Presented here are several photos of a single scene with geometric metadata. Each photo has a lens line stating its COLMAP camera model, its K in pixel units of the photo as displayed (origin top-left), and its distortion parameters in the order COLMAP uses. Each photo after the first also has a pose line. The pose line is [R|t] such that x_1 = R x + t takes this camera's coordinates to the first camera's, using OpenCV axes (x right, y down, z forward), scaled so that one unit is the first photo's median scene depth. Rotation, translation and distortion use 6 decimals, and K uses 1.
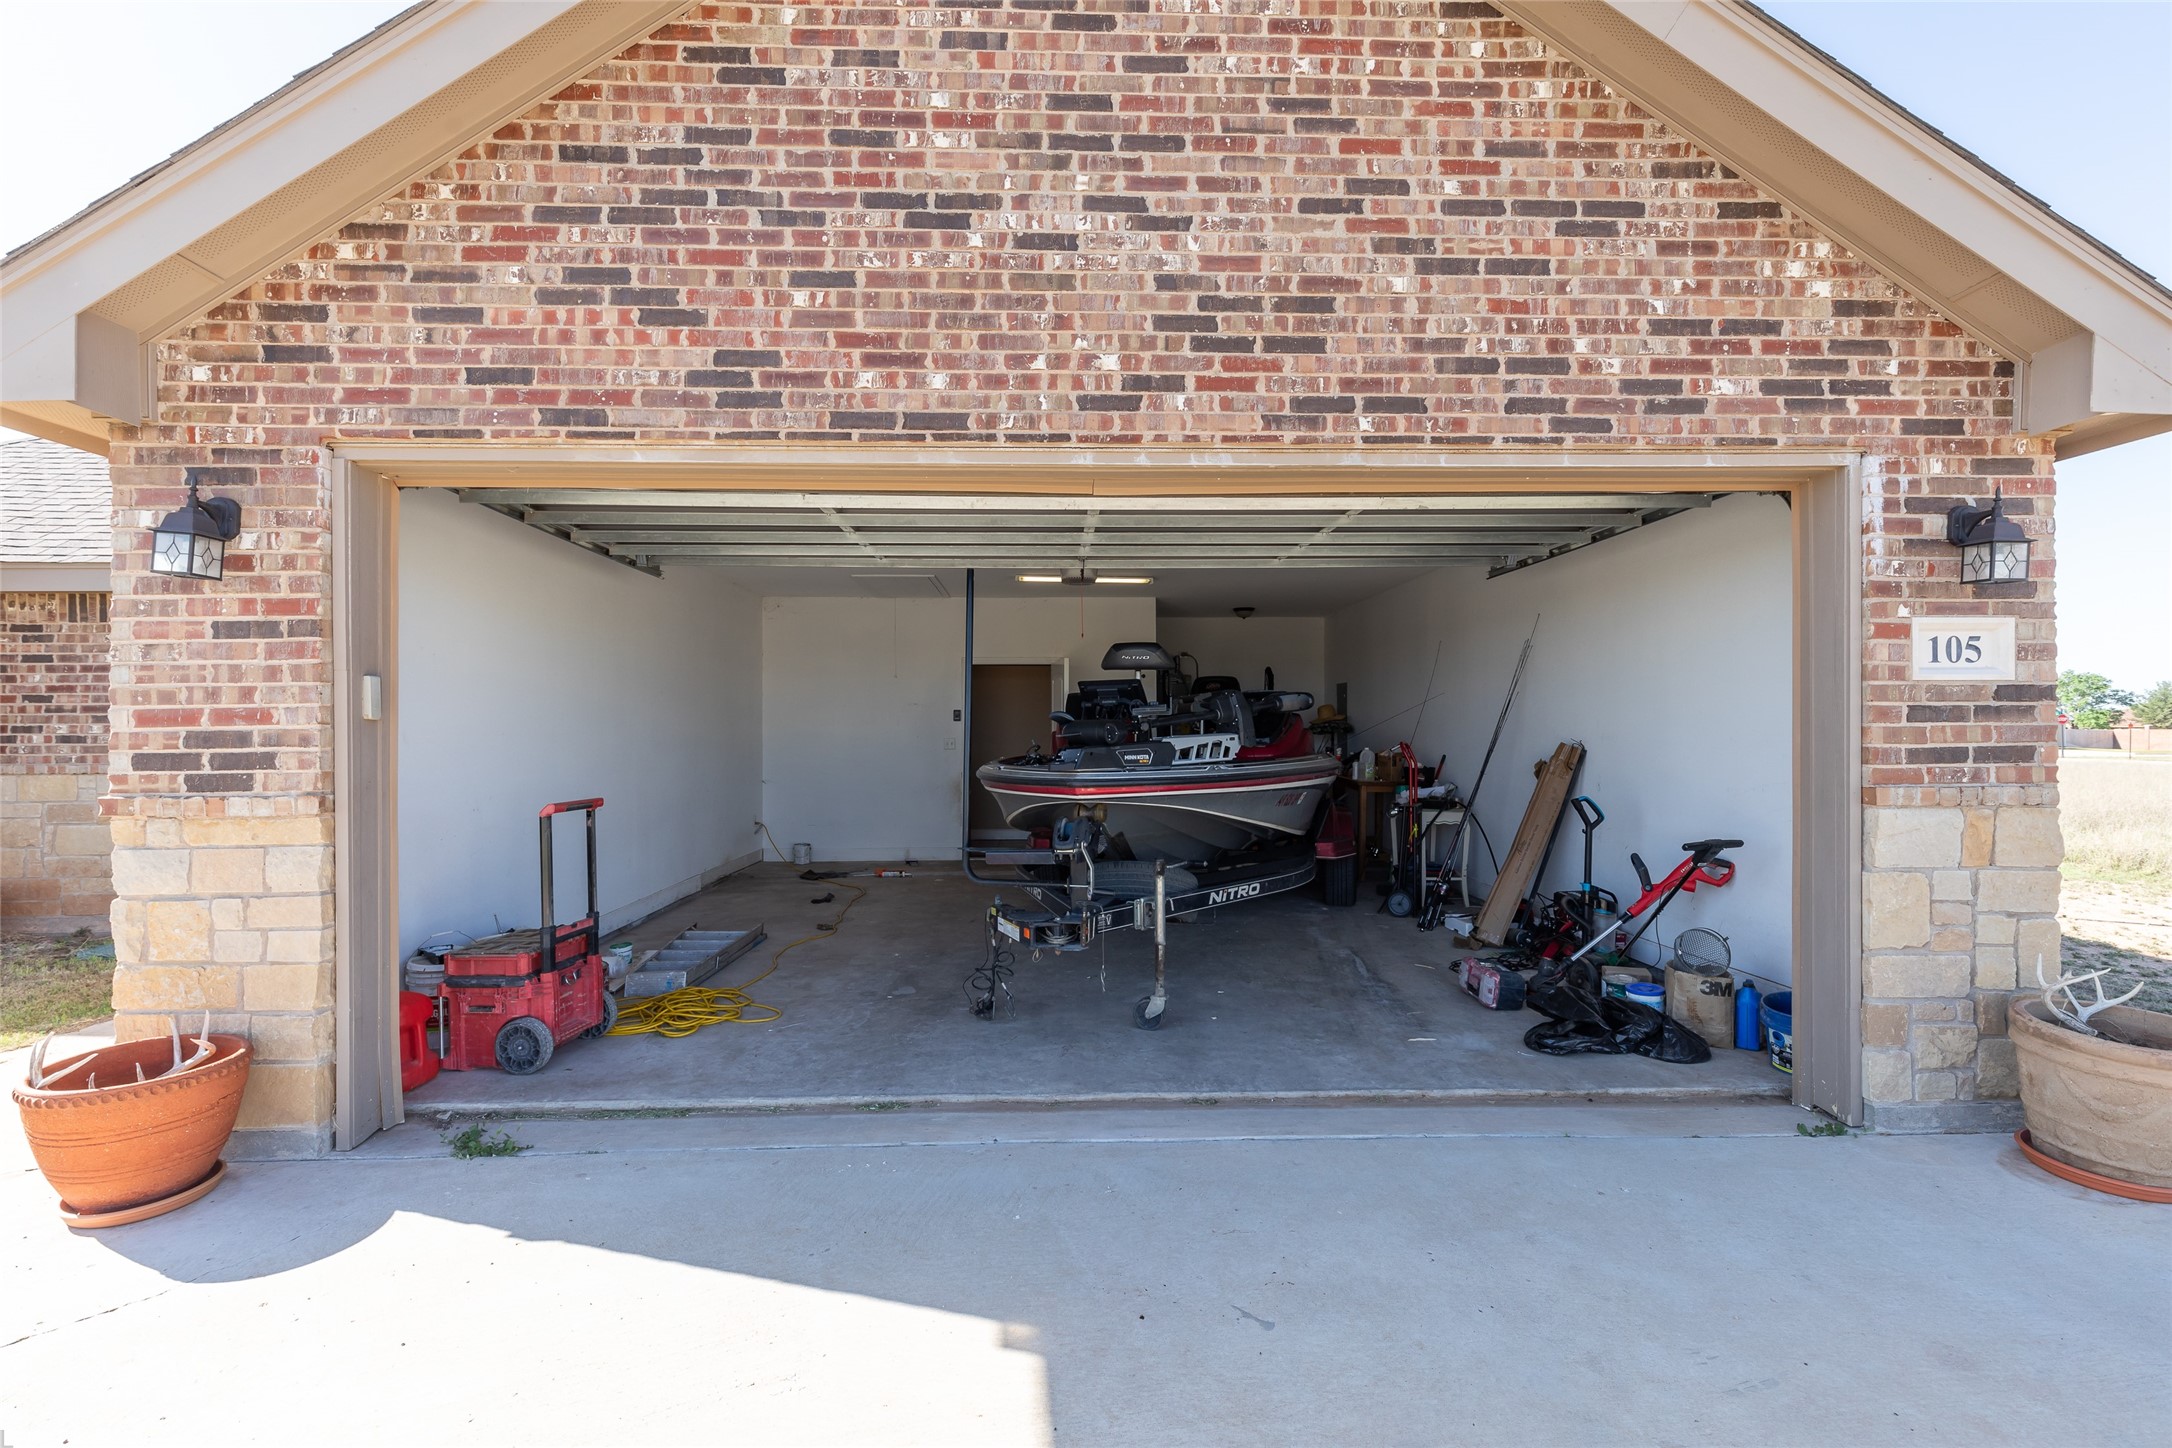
lens RADIAL K [[1002.9, 0, 1088.9], [0, 1002.9, 726.6], [0, 0, 1]] dist [0.007025, 0.000316]
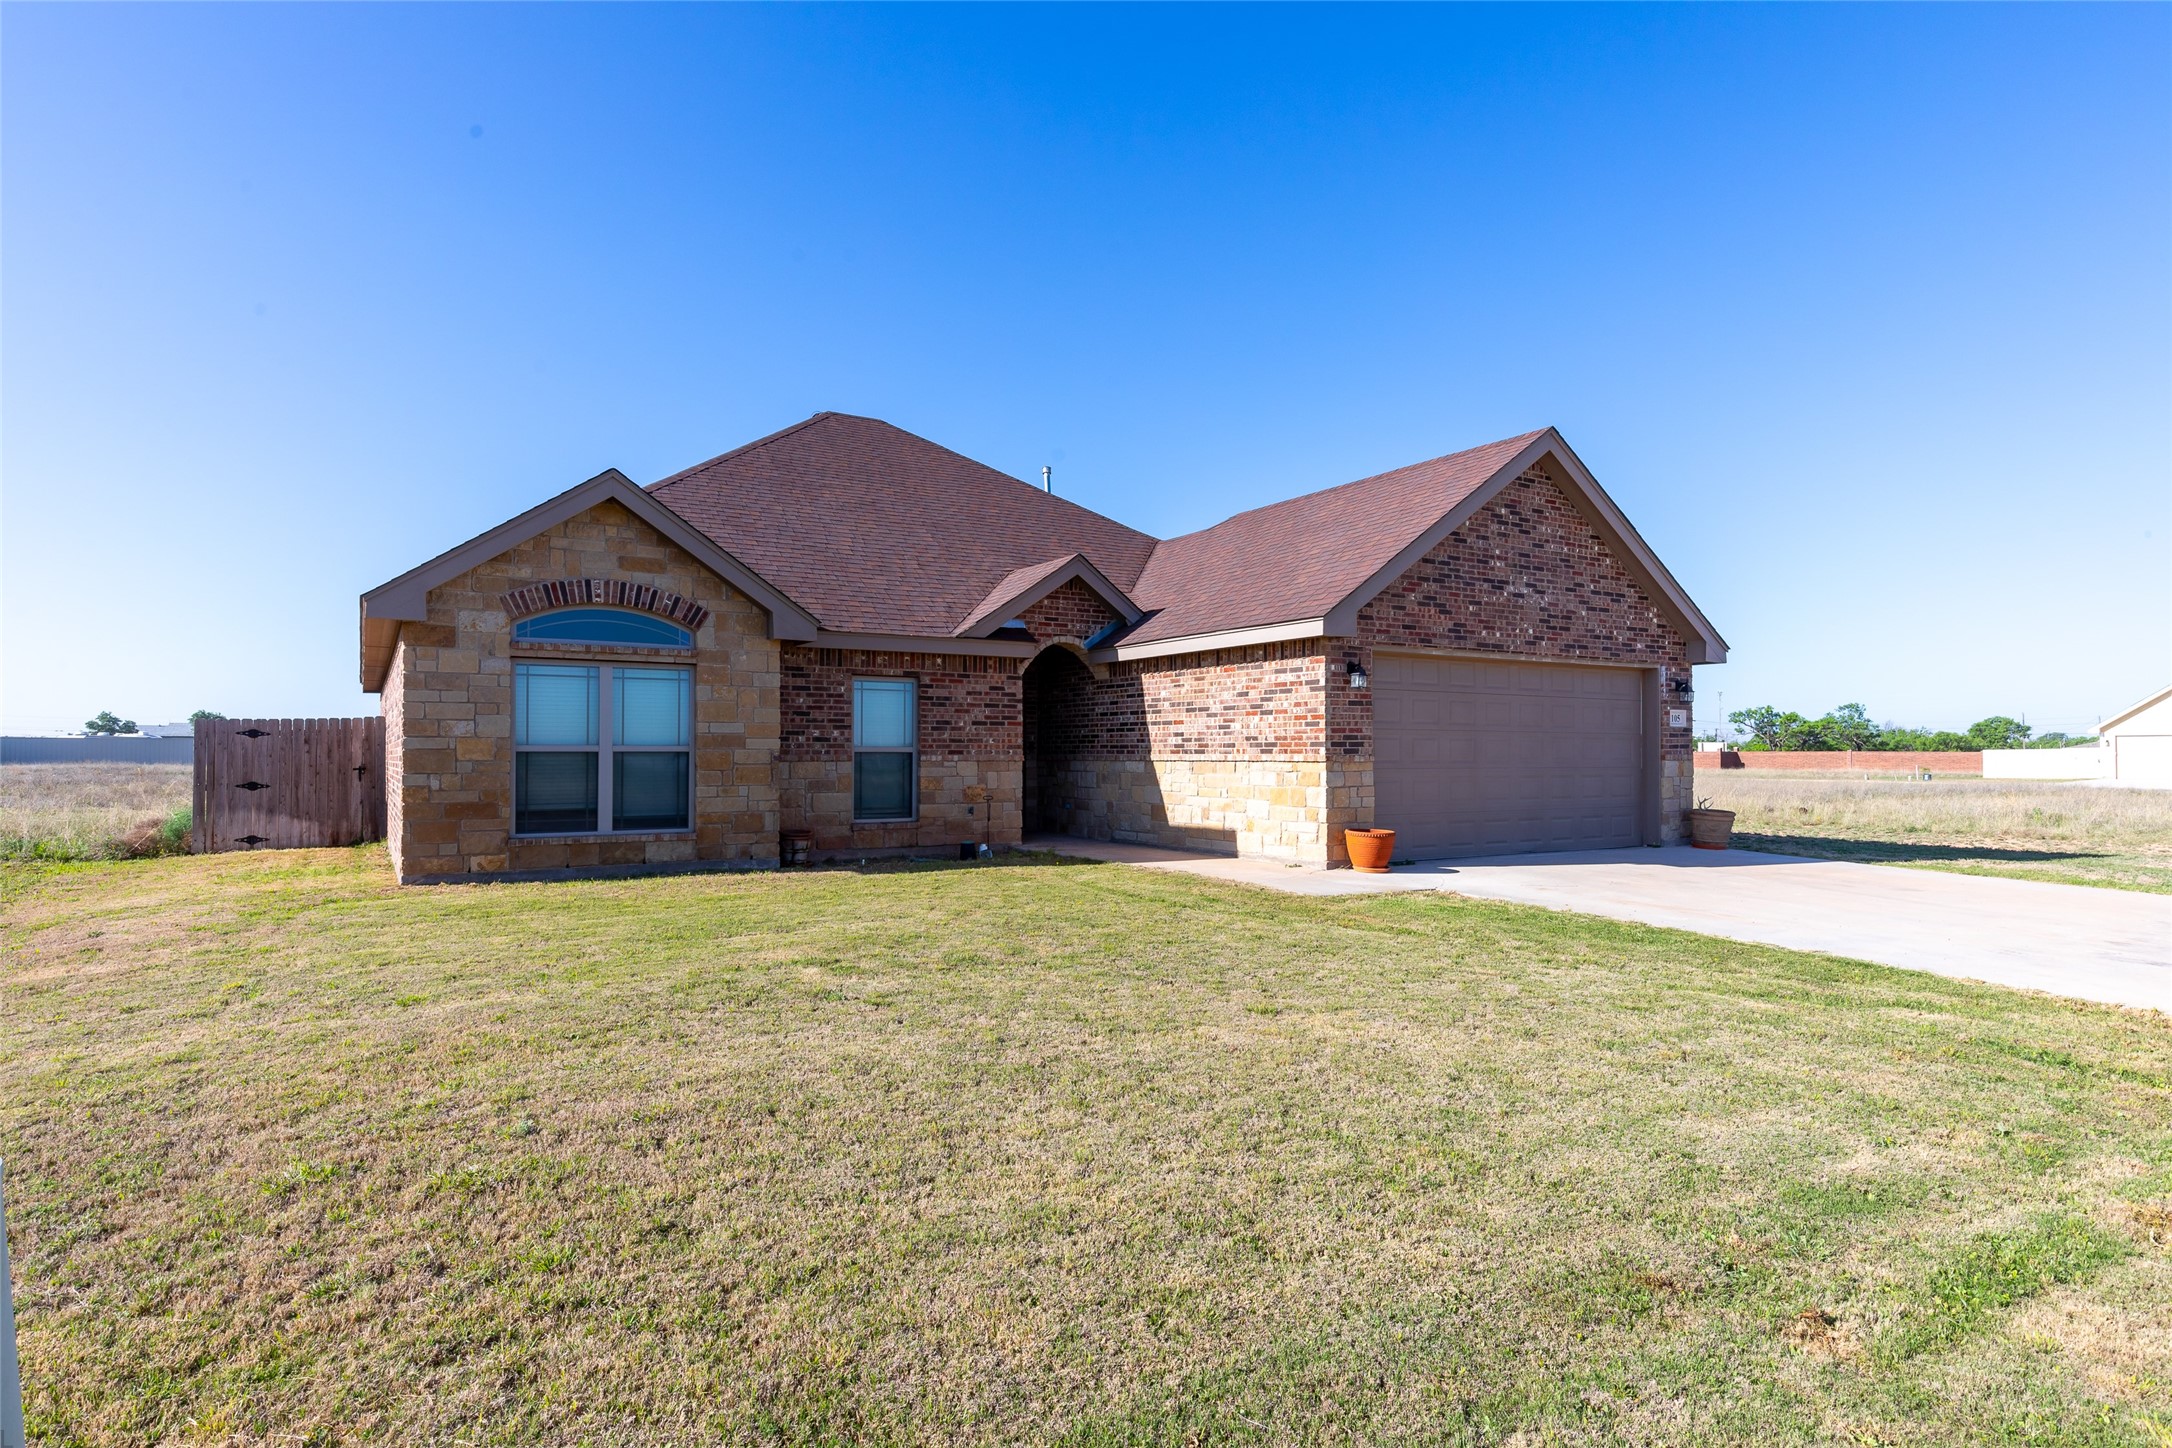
lens RADIAL K [[1195.5, 0, 1091.4], [0, 1195.5, 739.3], [0, 0, 1]] dist [0.005445, -0.001788]
pose [[0.861649, 0.009831, 0.507410, -3.384608], [-0.006566, 0.999945, -0.008224, 0.053227], [-0.507462, 0.003754, 0.861666, -1.789705]]
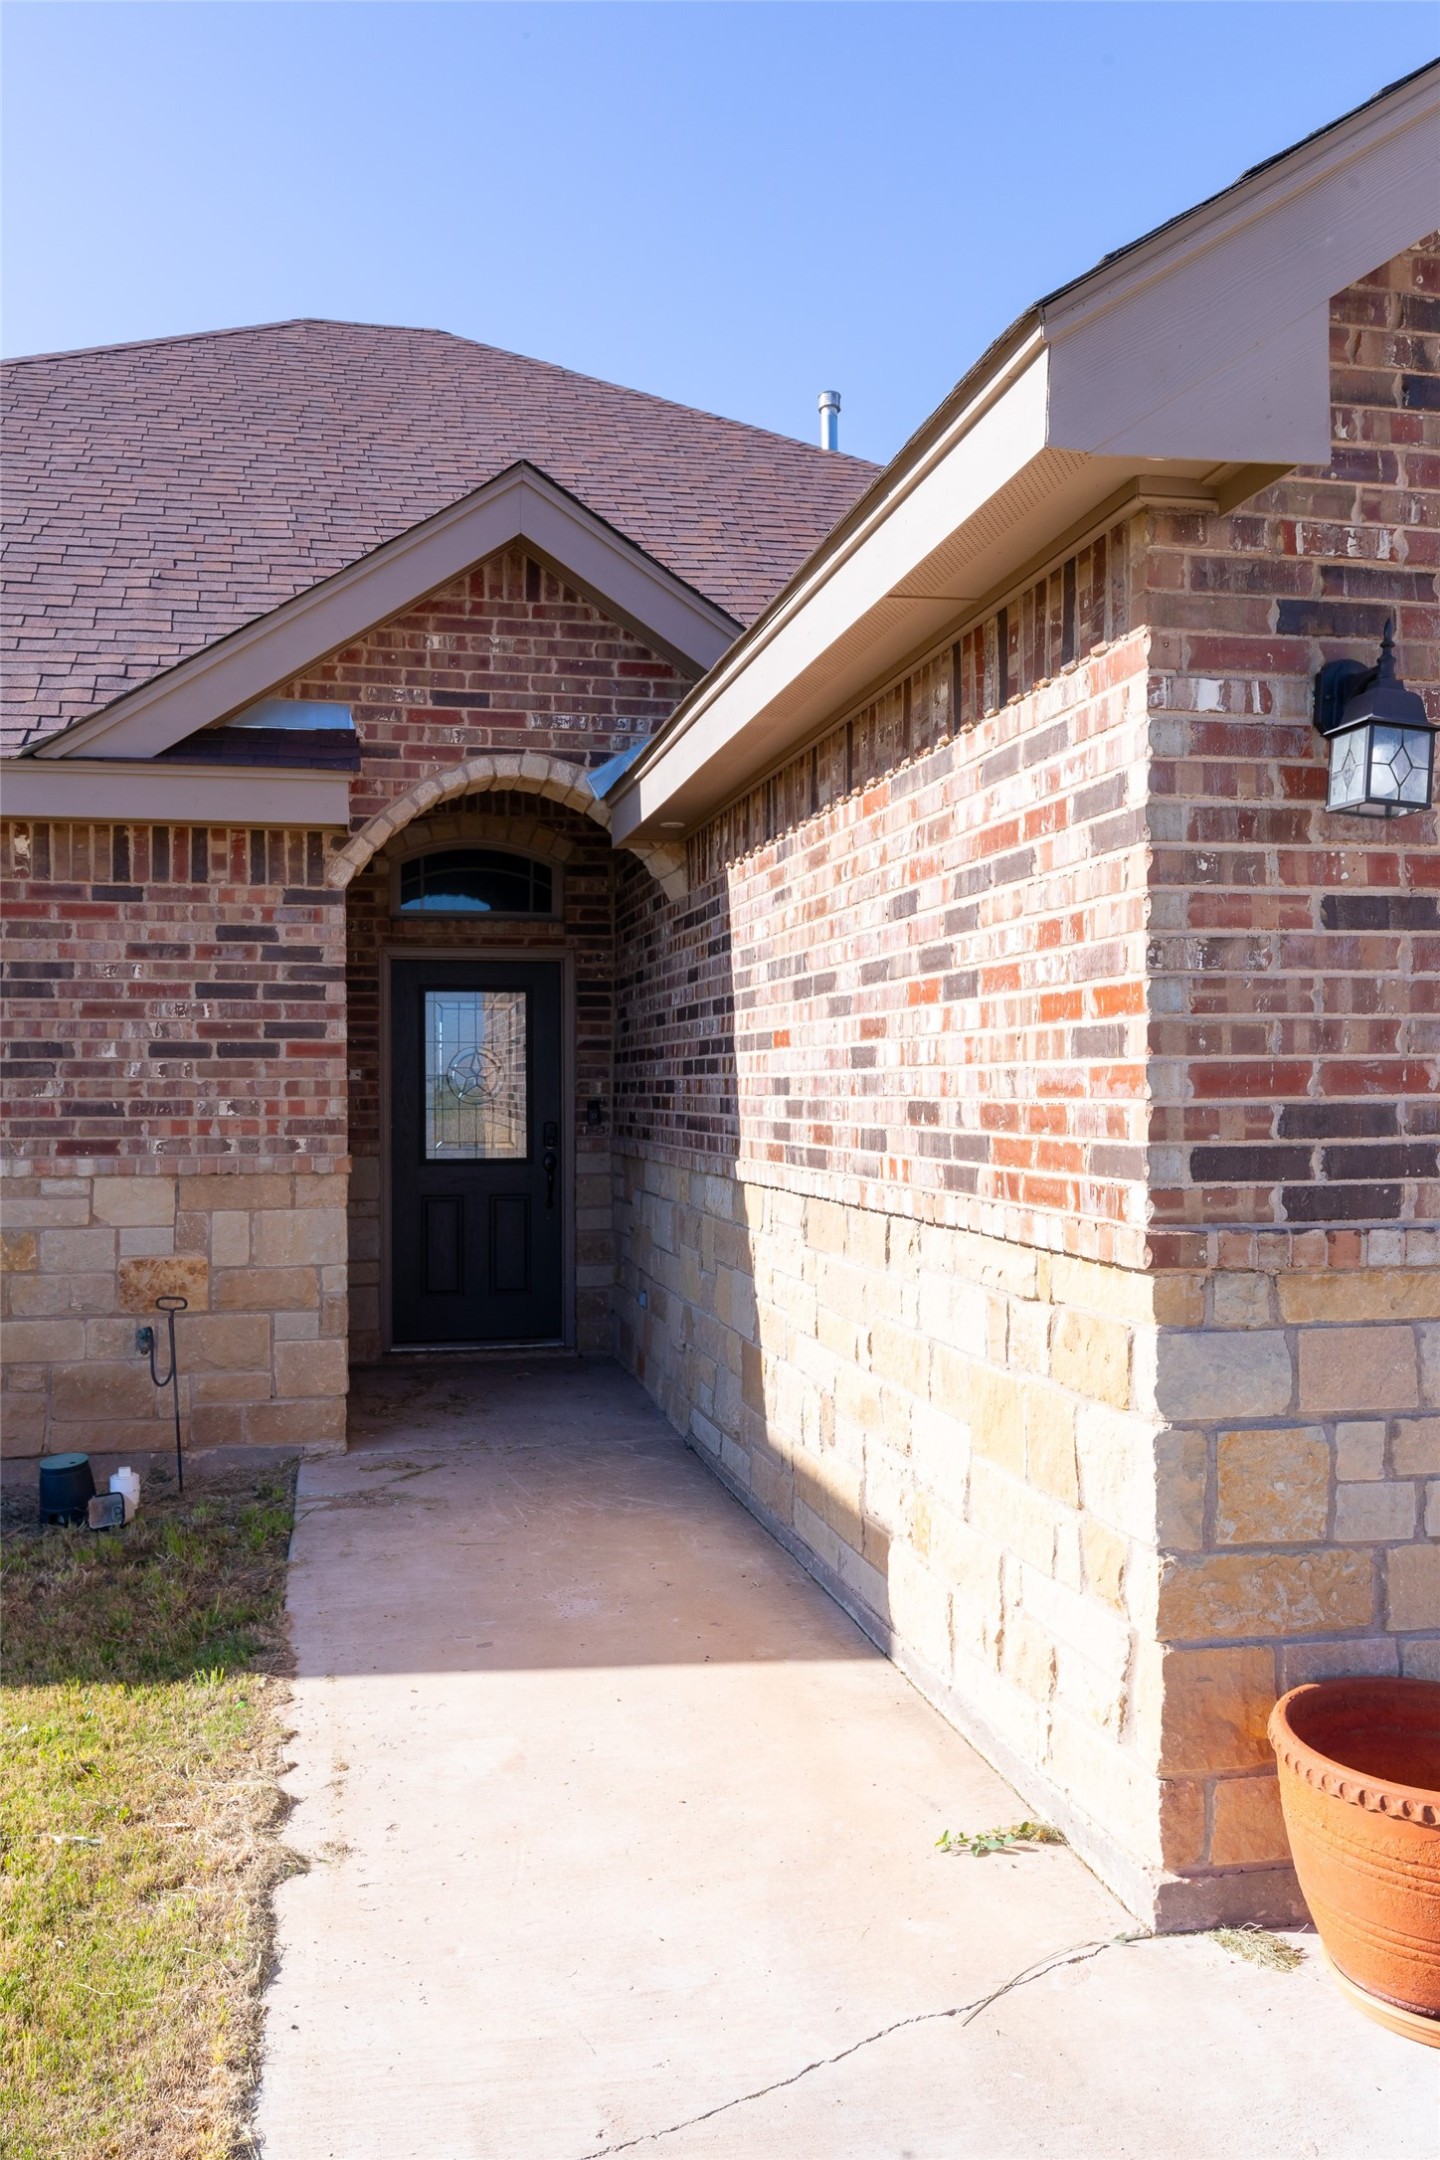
lens RADIAL K [[1755.4, 0, 728.0], [0, 1755.4, 1093.6], [0, 0, 1]] dist [0.006097, -0.006185]
pose [[0.983721, -0.000235, 0.179704, -1.300048], [-0.001486, 0.999954, 0.009440, -0.009151], [-0.179698, -0.009553, 0.983675, 0.149974]]
